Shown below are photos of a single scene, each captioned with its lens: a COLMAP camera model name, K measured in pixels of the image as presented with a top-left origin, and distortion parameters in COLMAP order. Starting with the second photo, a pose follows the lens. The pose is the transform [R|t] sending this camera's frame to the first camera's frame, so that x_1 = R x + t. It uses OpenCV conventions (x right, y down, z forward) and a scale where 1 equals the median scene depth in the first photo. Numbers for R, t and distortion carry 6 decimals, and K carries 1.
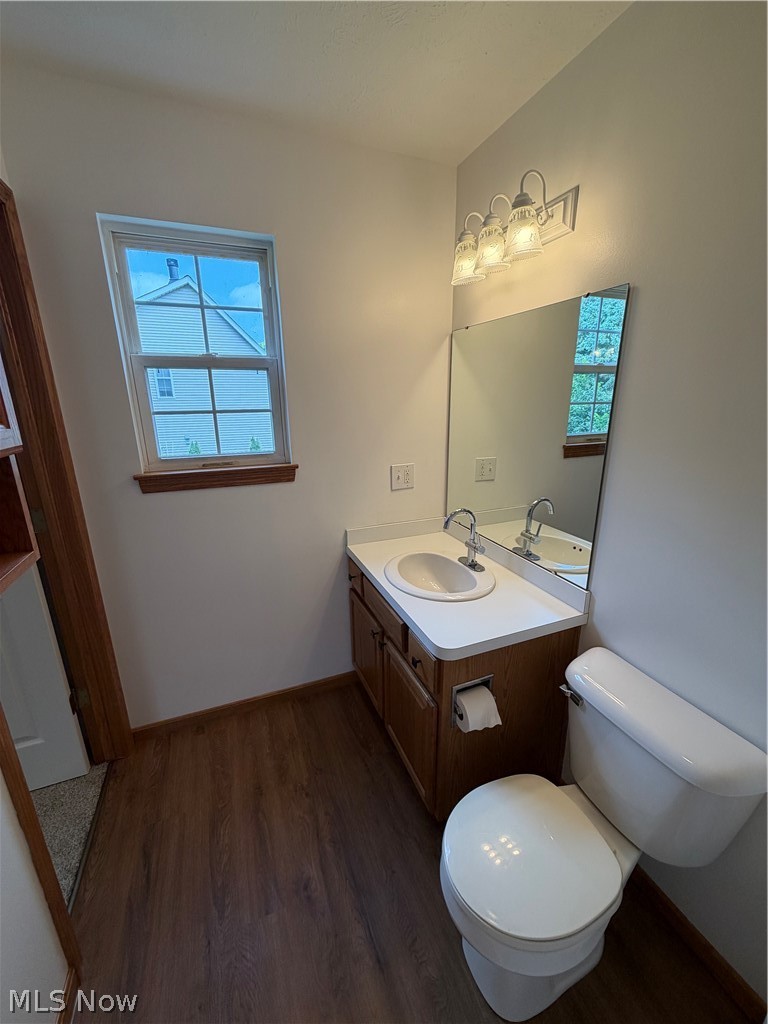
lens RADIAL K [[404.7, 0, 384.0], [0, 404.7, 512.0], [0, 0, 1]] dist [-0.000573, 0.000002]
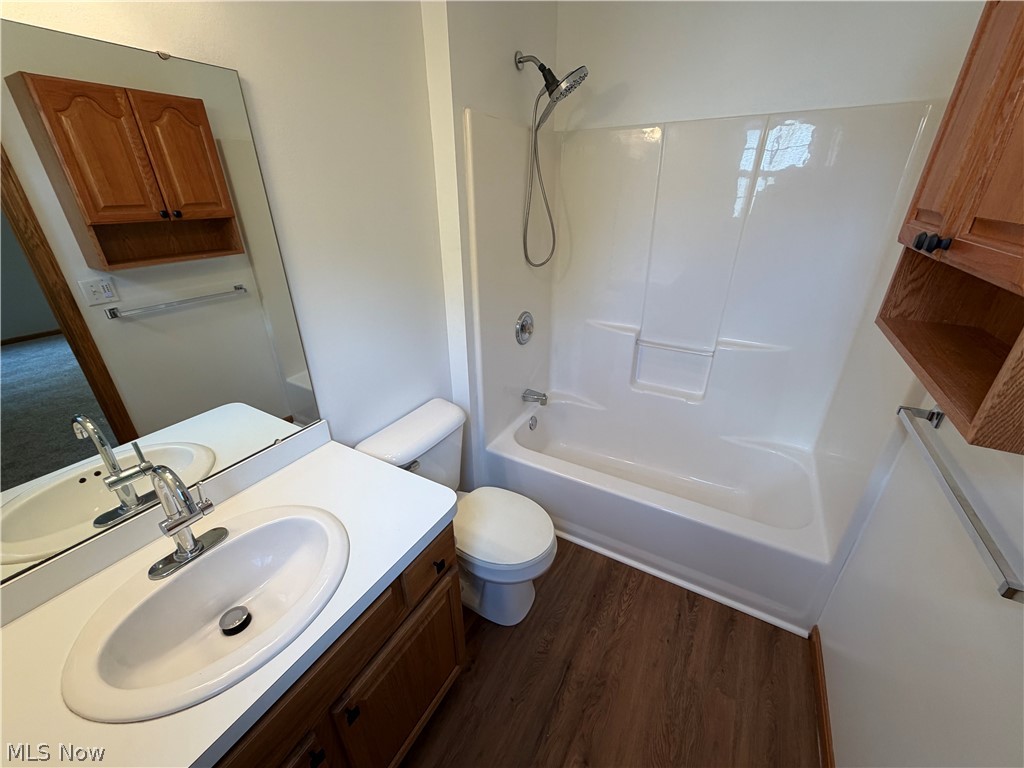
lens RADIAL K [[404.7, 0, 512.0], [0, 404.7, 384.0], [0, 0, 1]] dist [-0.000573, 0.000002]
pose [[-0.614491, -0.324919, 0.718908, -0.503698], [0.230172, 0.797769, 0.557302, -0.350550], [-0.754600, 0.507930, -0.415434, 1.138782]]
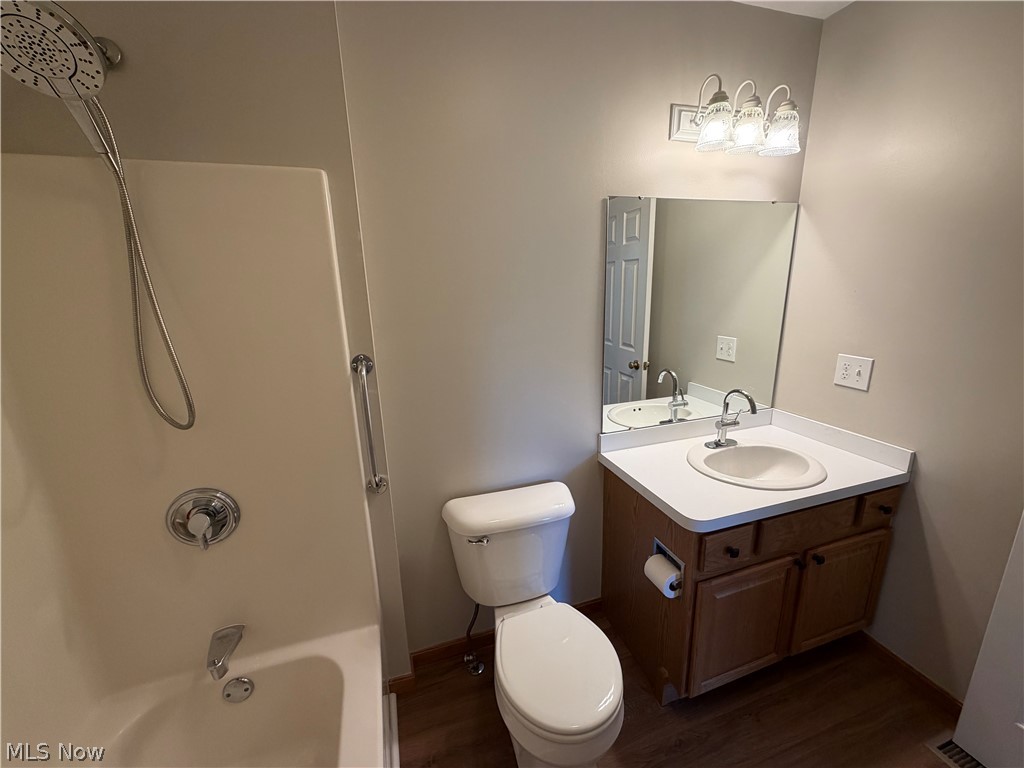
lens RADIAL K [[411.3, 0, 512.0], [0, 411.3, 384.0], [0, 0, 1]] dist [0.000351, -0.000113]
pose [[0.065980, -0.232849, 0.970272, -1.092367], [0.304618, 0.930671, 0.202631, -0.527119], [-0.950186, 0.282193, 0.132336, 1.899044]]
